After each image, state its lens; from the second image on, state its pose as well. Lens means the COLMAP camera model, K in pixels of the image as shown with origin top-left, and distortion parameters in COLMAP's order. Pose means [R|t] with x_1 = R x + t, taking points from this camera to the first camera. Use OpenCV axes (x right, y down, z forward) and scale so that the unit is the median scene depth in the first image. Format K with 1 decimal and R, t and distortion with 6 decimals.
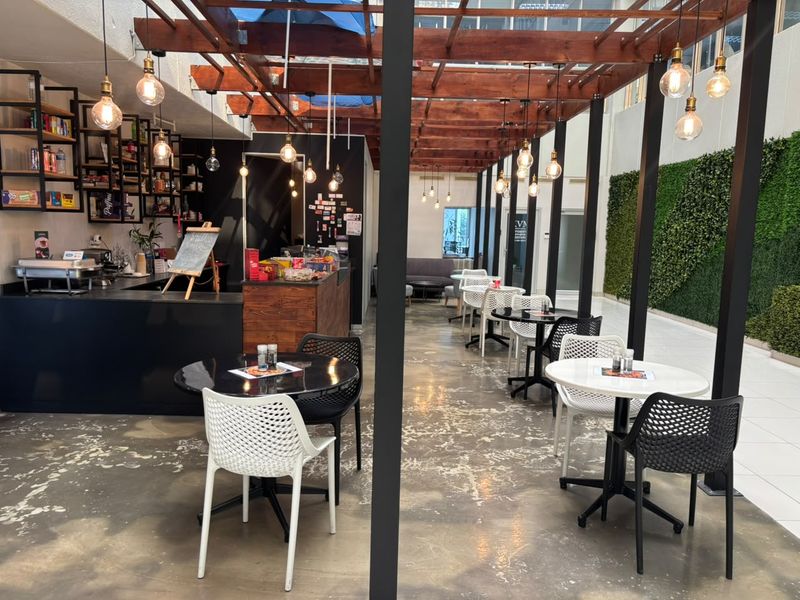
lens RADIAL K [[609.0, 0, 398.6], [0, 609.0, 307.6], [0, 0, 1]] dist [0.030295, -0.023318]
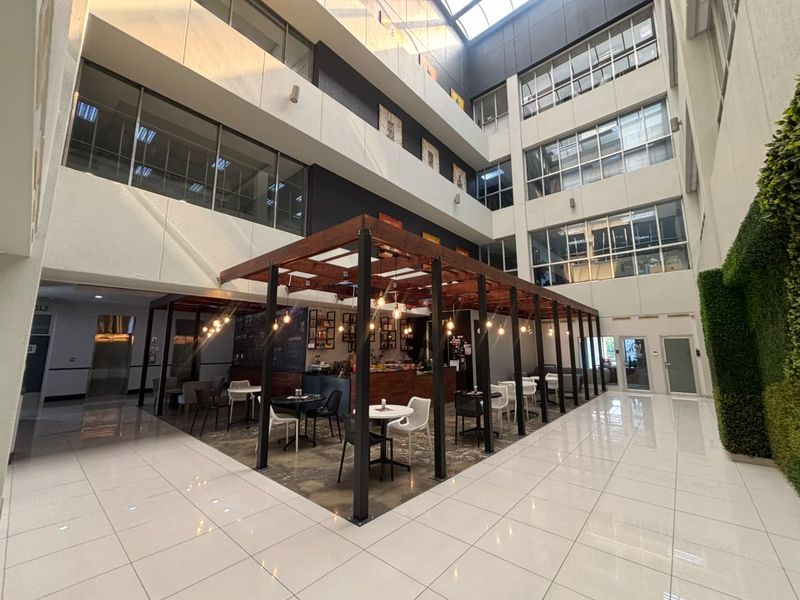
lens RADIAL K [[323.2, 0, 399.7], [0, 323.2, 296.8], [0, 0, 1]] dist [0.003315, -0.001194]
pose [[0.741650, -0.129681, -0.658132, 0.521032], [-0.067029, 0.961896, -0.265071, 0.002227], [0.667429, 0.240703, 0.704699, -0.003942]]
